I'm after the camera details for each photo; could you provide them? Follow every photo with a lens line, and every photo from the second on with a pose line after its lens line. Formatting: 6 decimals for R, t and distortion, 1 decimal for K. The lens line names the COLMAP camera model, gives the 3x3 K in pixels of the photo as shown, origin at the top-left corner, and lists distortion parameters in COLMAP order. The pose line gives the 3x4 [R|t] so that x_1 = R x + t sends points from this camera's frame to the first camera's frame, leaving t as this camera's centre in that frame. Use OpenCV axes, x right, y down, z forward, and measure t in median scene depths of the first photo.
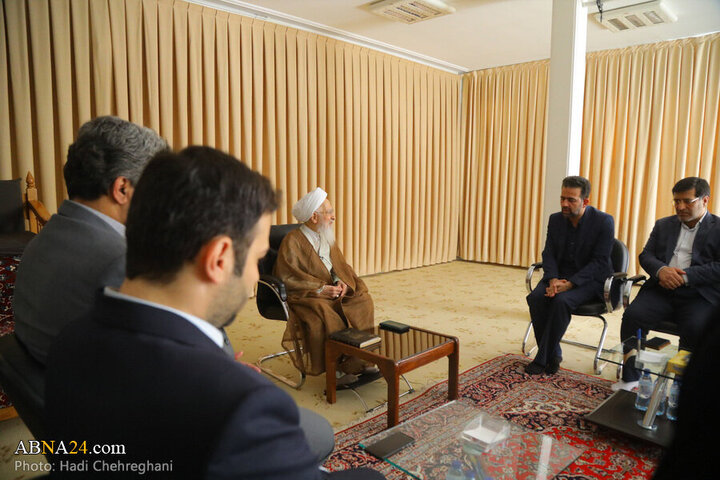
lens RADIAL K [[495.9, 0, 351.6], [0, 495.9, 250.9], [0, 0, 1]] dist [-0.109129, 0.054322]
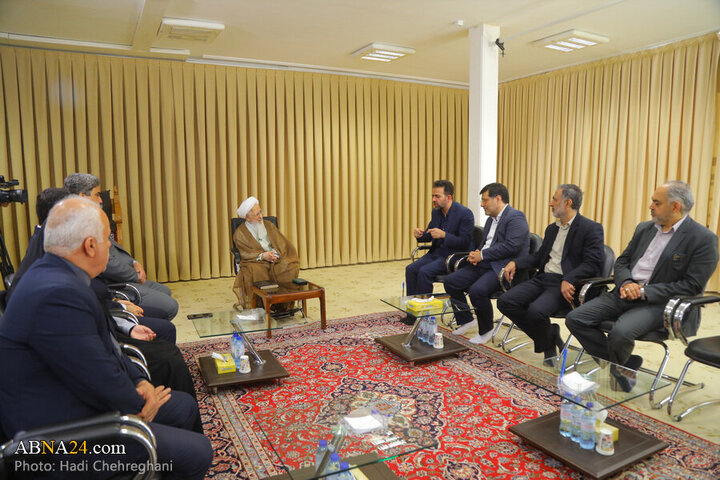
lens RADIAL K [[495.9, 0, 357.4], [0, 495.9, 252.8], [0, 0, 1]] dist [-0.109129, 0.054322]
pose [[0.960759, 0.020243, -0.276644, 0.678345], [-0.020445, 0.999789, 0.002155, 0.054317], [0.276629, 0.003585, 0.960970, -0.431987]]
